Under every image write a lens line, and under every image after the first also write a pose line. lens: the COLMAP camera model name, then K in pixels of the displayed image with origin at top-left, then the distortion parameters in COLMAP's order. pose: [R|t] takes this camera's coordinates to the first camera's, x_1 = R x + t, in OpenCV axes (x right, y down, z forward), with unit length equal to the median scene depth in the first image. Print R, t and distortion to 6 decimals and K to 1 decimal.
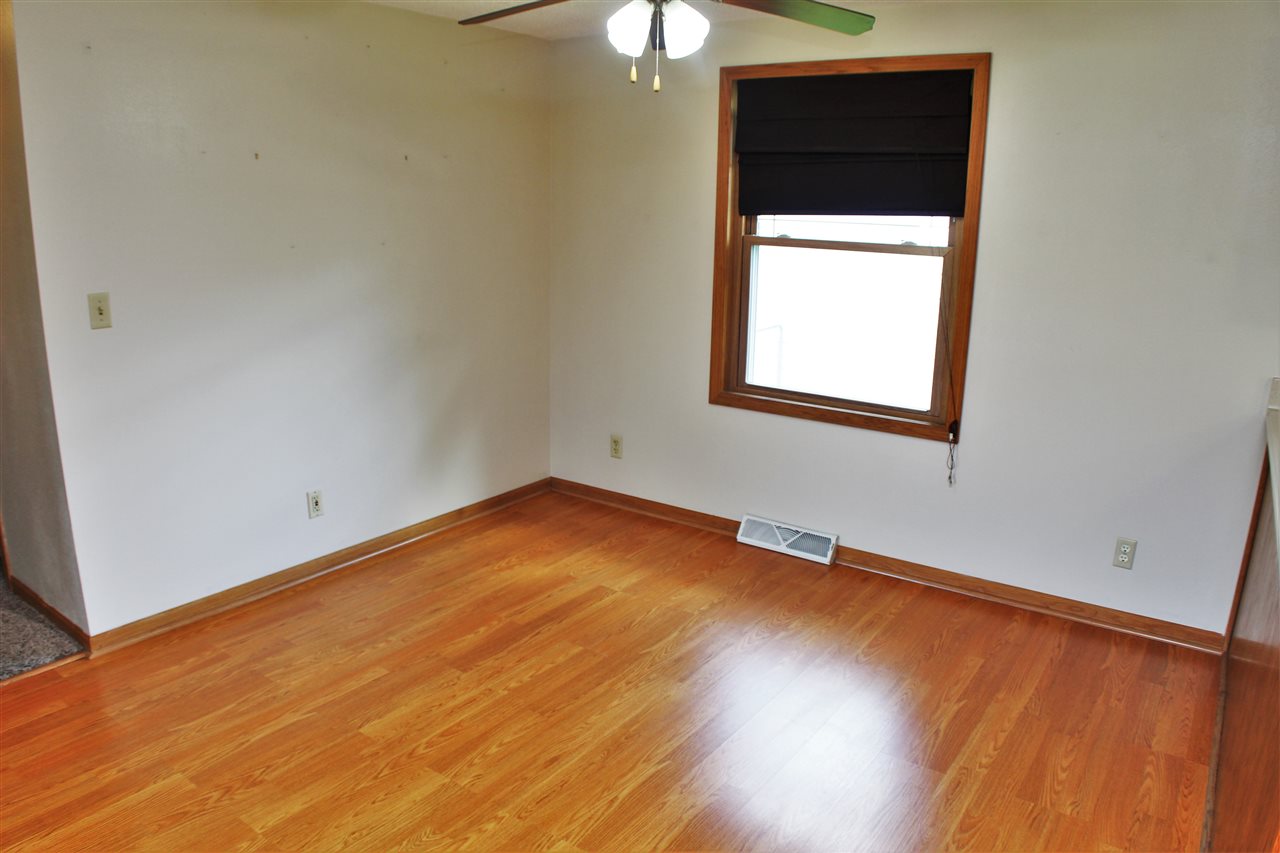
lens RADIAL K [[917.4, 0, 627.0], [0, 917.4, 425.3], [0, 0, 1]] dist [-0.146331, 0.041510]
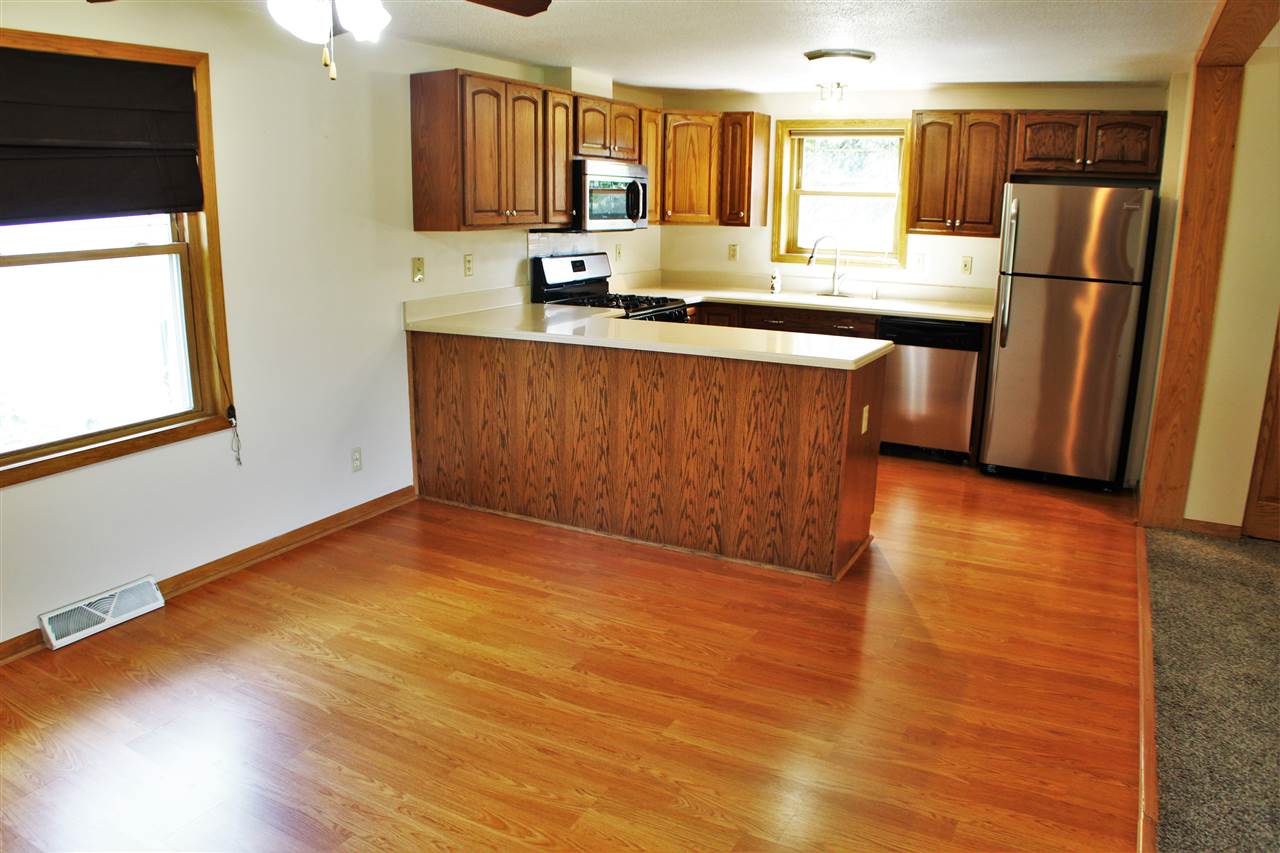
lens RADIAL K [[917.4, 0, 638.3], [0, 917.4, 433.4], [0, 0, 1]] dist [-0.146331, 0.041510]
pose [[-0.114109, -0.267890, 0.956668, -0.704980], [0.228377, 0.930096, 0.287689, -0.169032], [-0.966862, 0.251309, -0.044952, 0.612599]]
